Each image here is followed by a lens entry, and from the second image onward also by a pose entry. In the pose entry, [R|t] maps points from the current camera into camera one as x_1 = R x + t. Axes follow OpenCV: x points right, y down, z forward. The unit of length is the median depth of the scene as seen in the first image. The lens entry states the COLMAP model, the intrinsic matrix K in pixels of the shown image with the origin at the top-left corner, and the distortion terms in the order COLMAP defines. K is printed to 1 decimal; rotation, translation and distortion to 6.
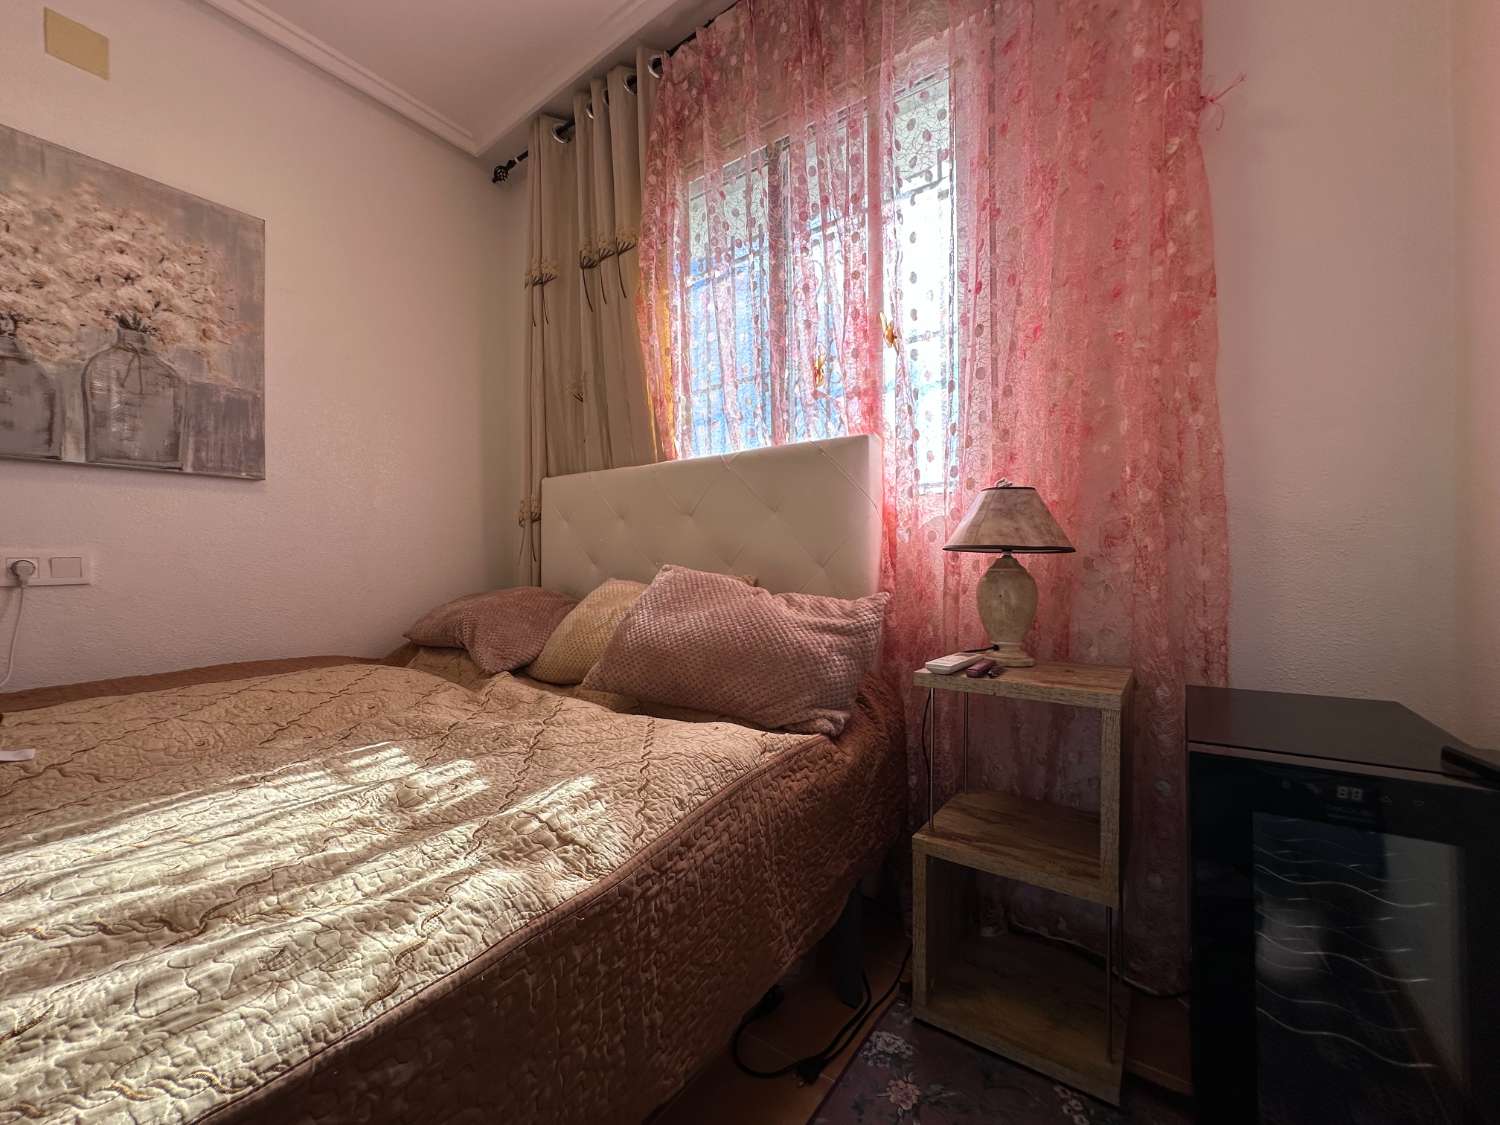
lens RADIAL K [[600.0, 0, 752.6], [0, 600.0, 562.5], [0, 0, 1]] dist [-0.007623, 0.001579]
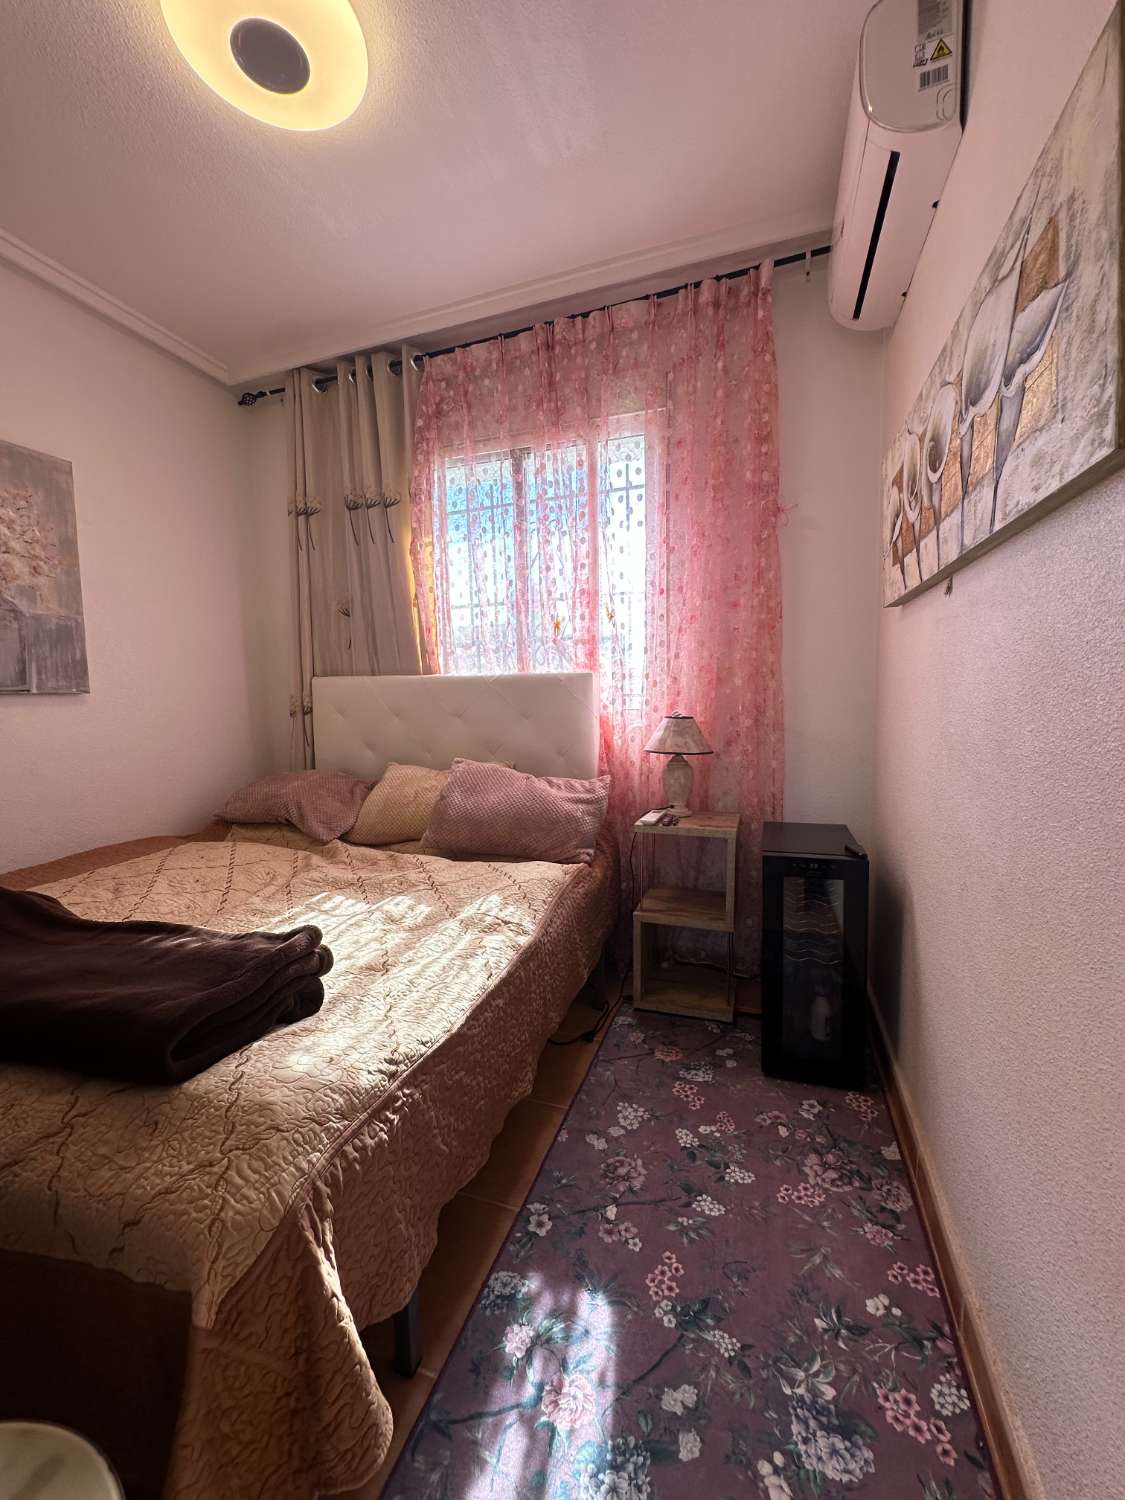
lens RADIAL K [[600.0, 0, 560.4], [0, 600.0, 747.5], [0, 0, 1]] dist [-0.007623, 0.001579]
pose [[0.957617, -0.034310, 0.285993, -0.385744], [0.009275, 0.996039, 0.088434, -0.180133], [-0.287895, -0.082034, 0.954142, -0.547088]]
